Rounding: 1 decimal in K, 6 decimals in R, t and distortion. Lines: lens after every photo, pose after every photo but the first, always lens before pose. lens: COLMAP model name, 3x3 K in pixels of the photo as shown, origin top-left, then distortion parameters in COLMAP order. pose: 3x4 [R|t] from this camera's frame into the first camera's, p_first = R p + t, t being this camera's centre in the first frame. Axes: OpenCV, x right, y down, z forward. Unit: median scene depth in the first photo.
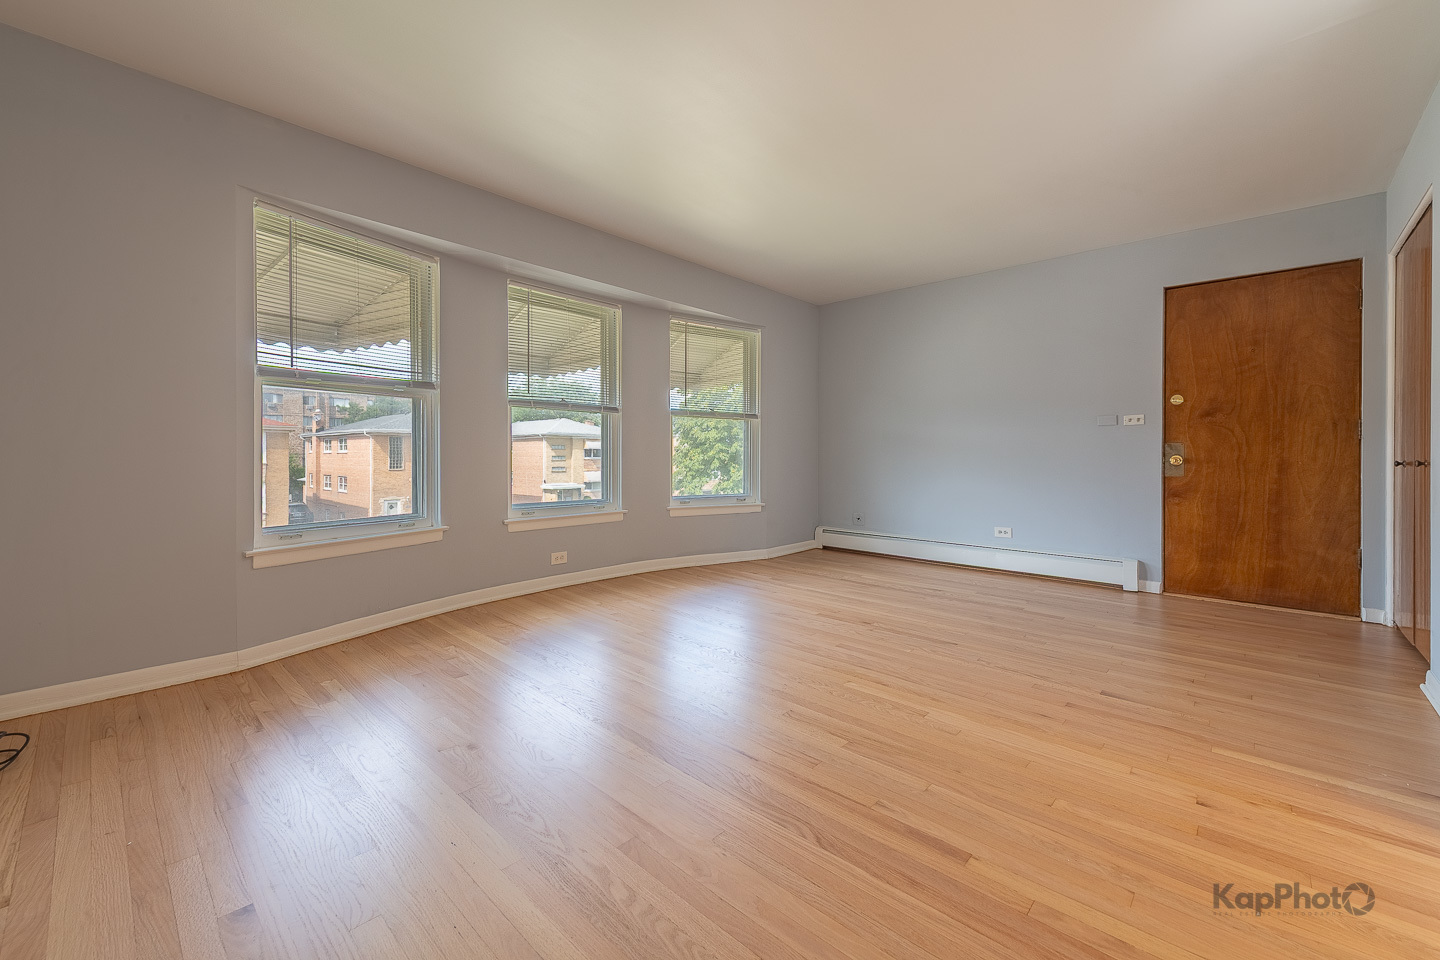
lens RADIAL K [[578.3, 0, 715.2], [0, 578.3, 459.1], [0, 0, 1]] dist [0.020440, -0.006389]
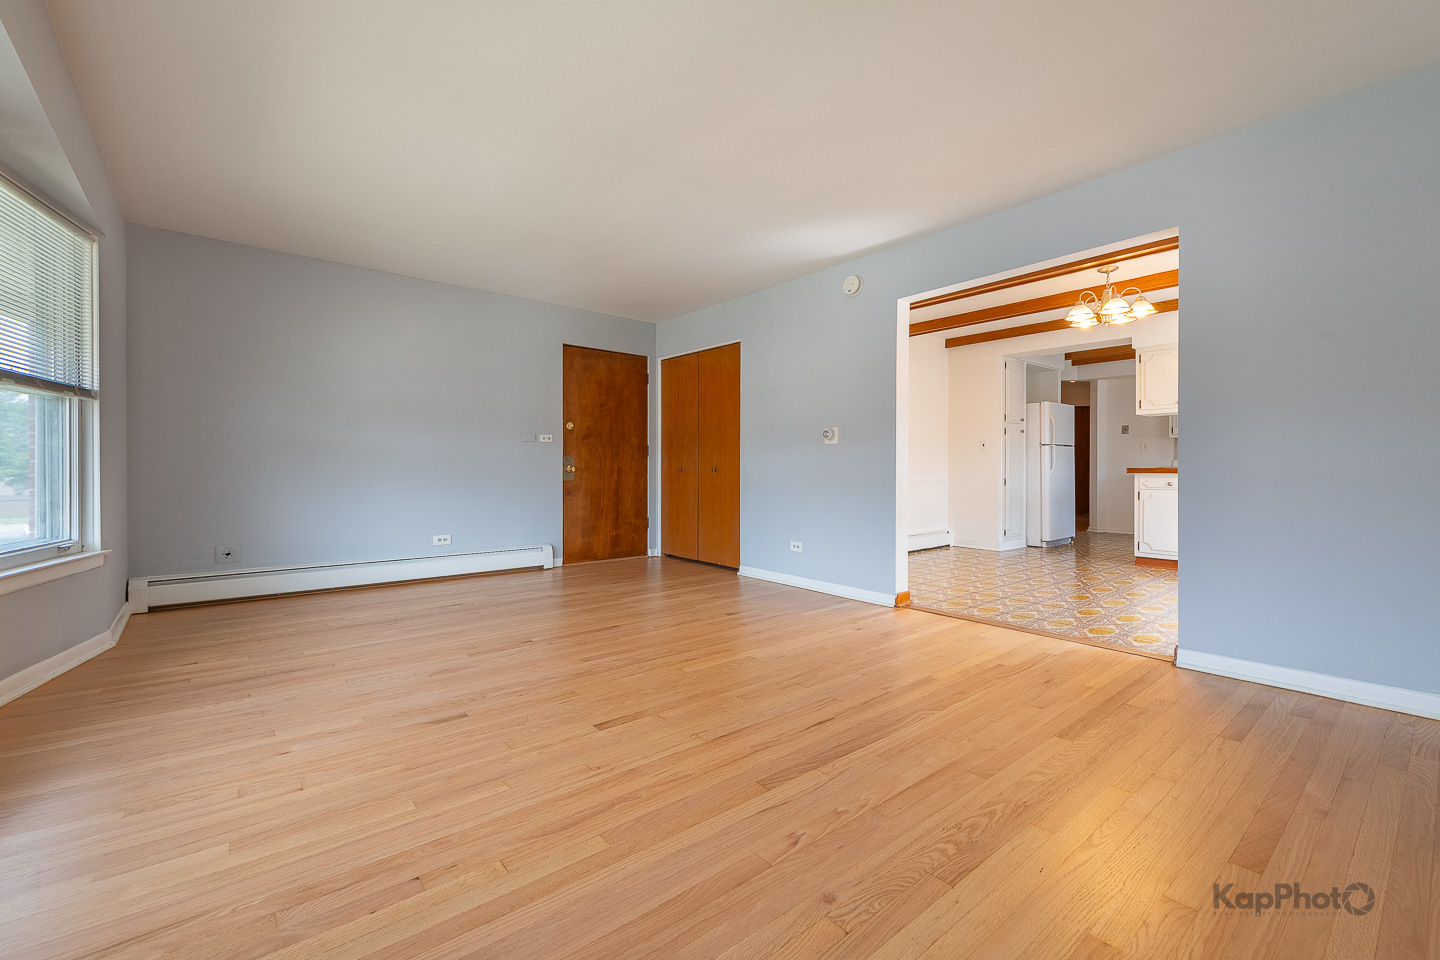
lens RADIAL K [[582.3, 0, 667.2], [0, 582.3, 464.1], [0, 0, 1]] dist [0.014297, 0.000005]
pose [[0.178575, 0.002752, 0.983922, -0.577622], [0.004149, 0.999985, -0.003550, -0.003546], [-0.983917, 0.004716, 0.178561, 0.544519]]
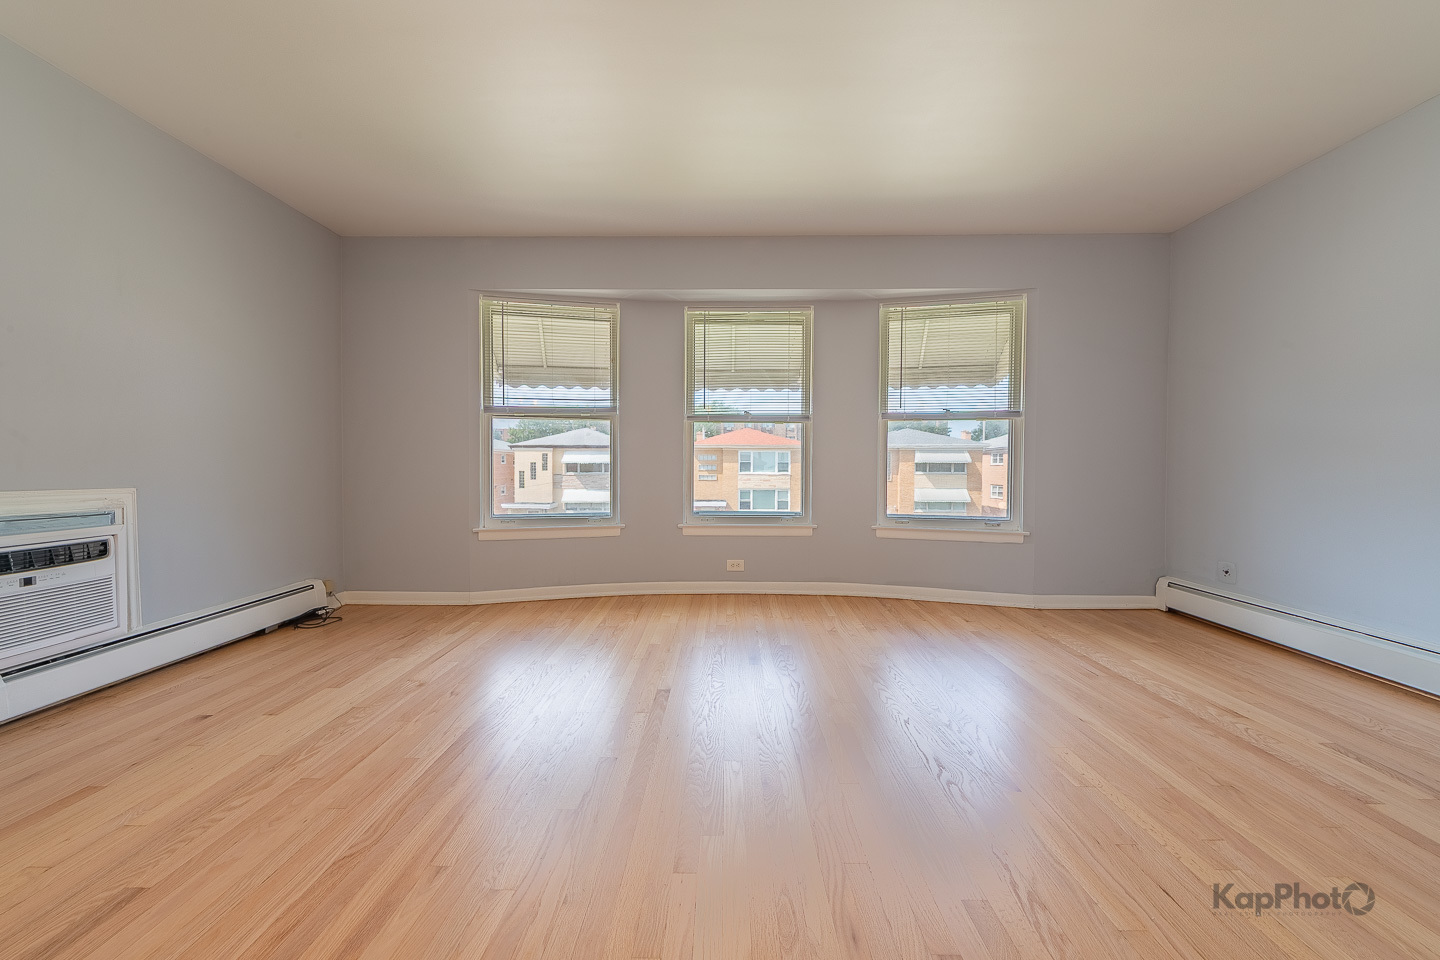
lens RADIAL K [[560.8, 0, 689.1], [0, 560.8, 487.4], [0, 0, 1]] dist [0.016224, -0.005455]
pose [[0.674694, 0.028248, -0.737557, 0.478282], [-0.006545, 0.999457, 0.032291, -0.001197], [0.738069, -0.016960, 0.674512, 0.302807]]
